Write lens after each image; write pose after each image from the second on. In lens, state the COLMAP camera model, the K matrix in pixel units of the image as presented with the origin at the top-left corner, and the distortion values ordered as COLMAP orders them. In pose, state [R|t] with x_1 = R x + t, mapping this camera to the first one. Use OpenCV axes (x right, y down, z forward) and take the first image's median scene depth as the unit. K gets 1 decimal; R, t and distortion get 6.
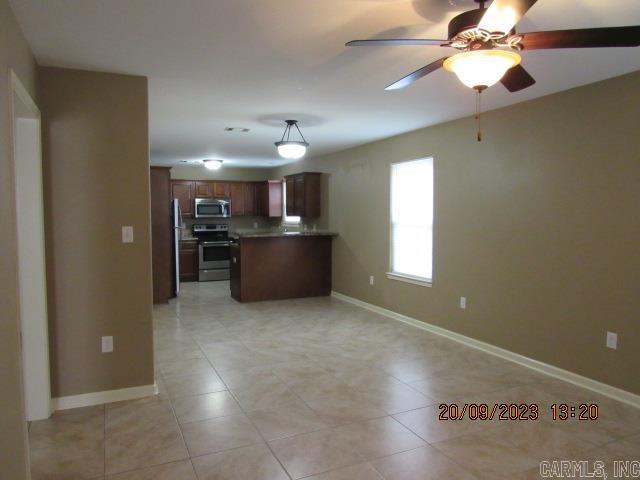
lens RADIAL K [[454.8, 0, 320.0], [0, 454.8, 240.0], [0, 0, 1]] dist [-0.026074, -0.000916]
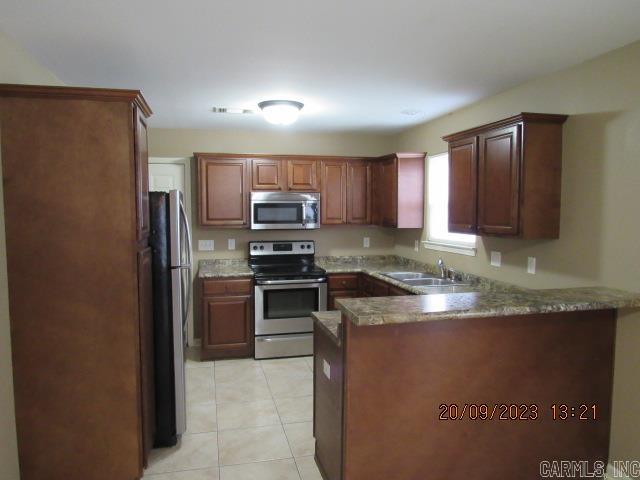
lens RADIAL K [[454.8, 0, 320.0], [0, 454.8, 240.0], [0, 0, 1]] dist [-0.026074, -0.000916]
pose [[0.979953, 0.014817, -0.198679, -0.102777], [-0.012950, 0.999859, 0.010692, -0.045980], [0.198809, -0.007905, 0.980006, 0.541778]]
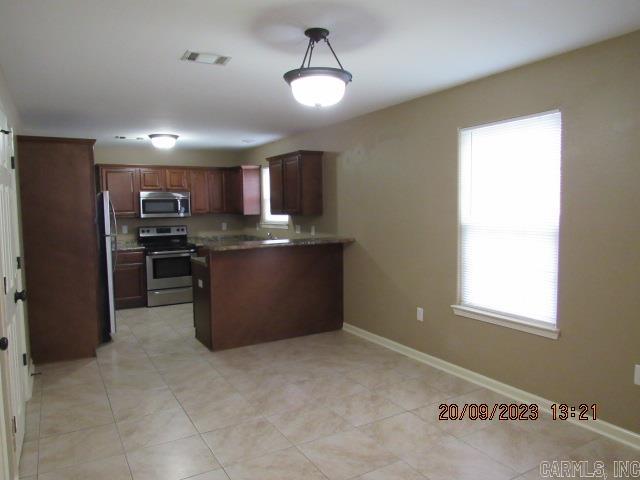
lens RADIAL K [[454.8, 0, 320.0], [0, 454.8, 240.0], [0, 0, 1]] dist [-0.026074, -0.000916]
pose [[0.995655, -0.019229, 0.091112, -0.060269], [0.017982, 0.999733, 0.014489, -0.020479], [-0.091366, -0.012788, 0.995735, 0.270285]]
